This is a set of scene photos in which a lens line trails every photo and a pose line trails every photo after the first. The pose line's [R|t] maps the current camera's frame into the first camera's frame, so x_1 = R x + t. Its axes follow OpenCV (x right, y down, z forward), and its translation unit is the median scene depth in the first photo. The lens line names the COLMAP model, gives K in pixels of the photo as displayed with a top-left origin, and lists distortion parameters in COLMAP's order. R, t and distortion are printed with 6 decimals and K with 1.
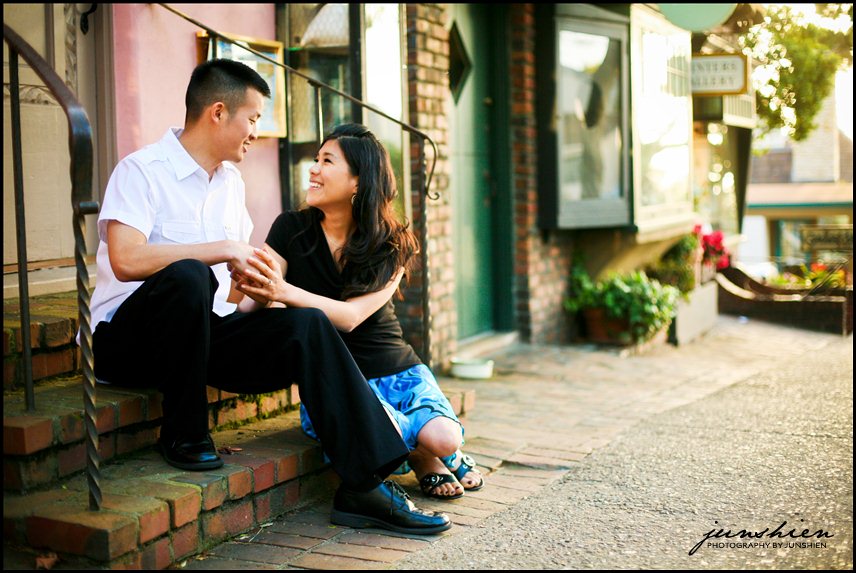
lens RADIAL K [[1247.2, 0, 428.0], [0, 1247.2, 286.5], [0, 0, 1]] dist [-0.047026, -0.112717]
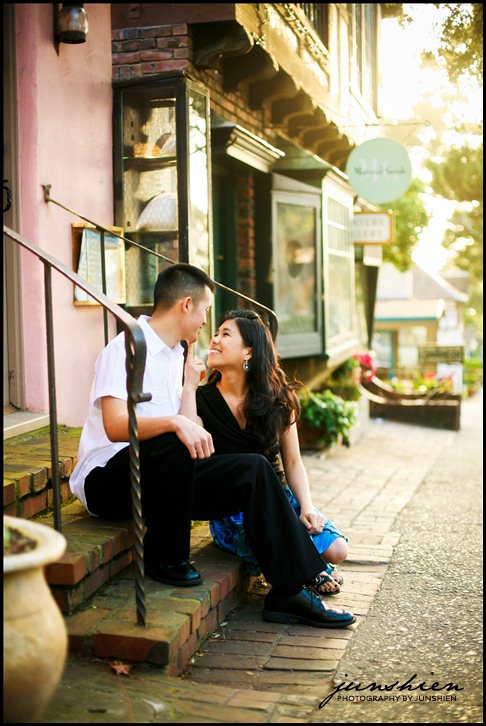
lens RADIAL K [[1057.8, 0, 243.0], [0, 1057.8, 363.0], [0, 0, 1]] dist [-0.047026, -0.112717]
pose [[0.984147, -0.013765, 0.176822, -0.109045], [0.017303, 0.999679, -0.018486, -0.022471], [-0.176511, 0.021253, 0.984069, -0.035754]]
